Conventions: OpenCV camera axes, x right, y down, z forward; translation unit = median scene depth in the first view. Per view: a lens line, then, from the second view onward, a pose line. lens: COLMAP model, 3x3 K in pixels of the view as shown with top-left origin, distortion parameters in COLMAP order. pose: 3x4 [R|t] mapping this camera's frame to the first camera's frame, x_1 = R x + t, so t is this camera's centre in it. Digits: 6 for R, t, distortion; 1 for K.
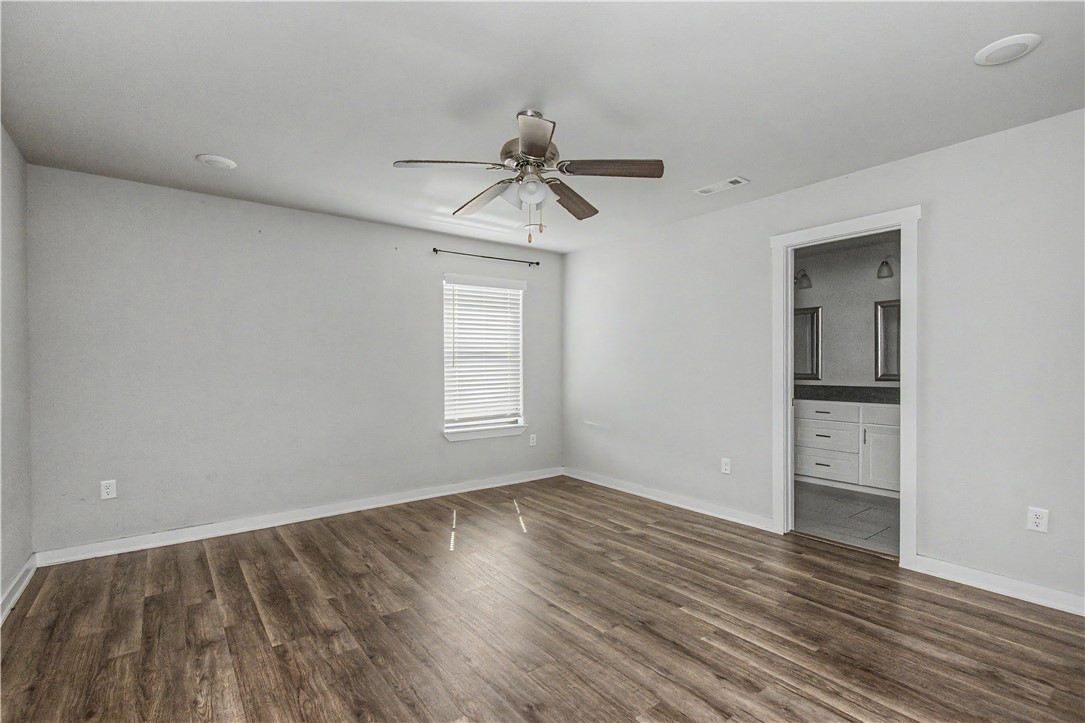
lens RADIAL K [[494.4, 0, 543.2], [0, 494.4, 363.5], [0, 0, 1]] dist [0.000459, -0.000498]
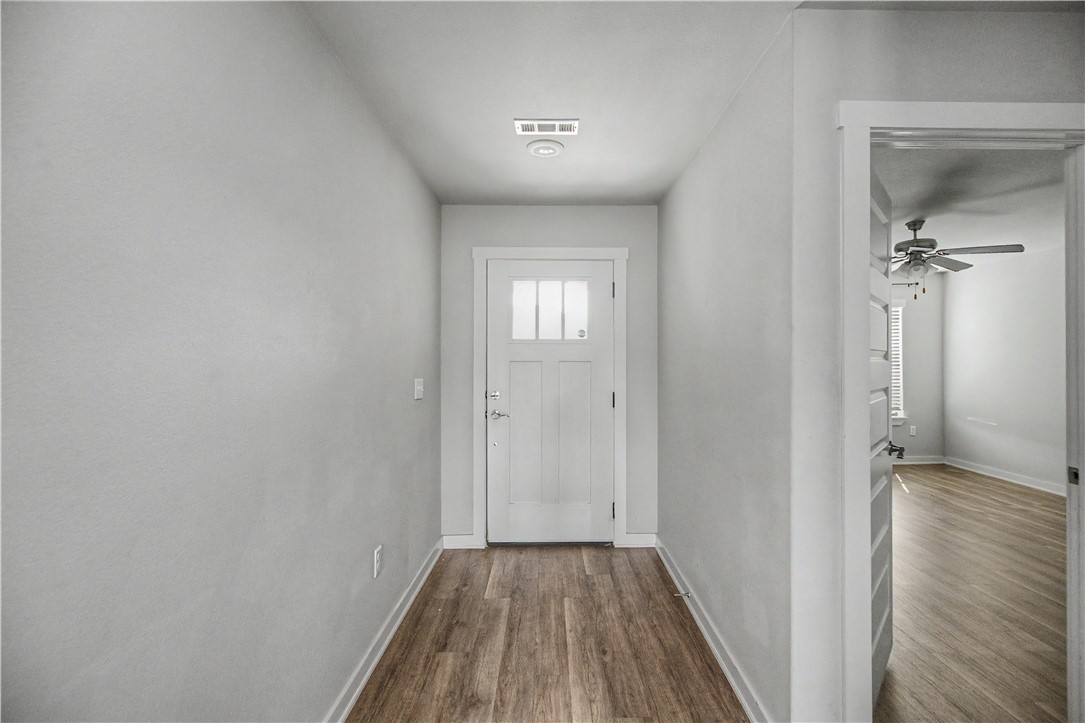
lens RADIAL K [[494.4, 0, 543.0], [0, 494.4, 352.1], [0, 0, 1]] dist [0.000459, -0.000498]
pose [[0.796530, 0.000334, -0.604598, -0.011103], [-0.003814, 0.999983, -0.004473, -0.032249], [0.604586, 0.005869, 0.796518, -0.571060]]
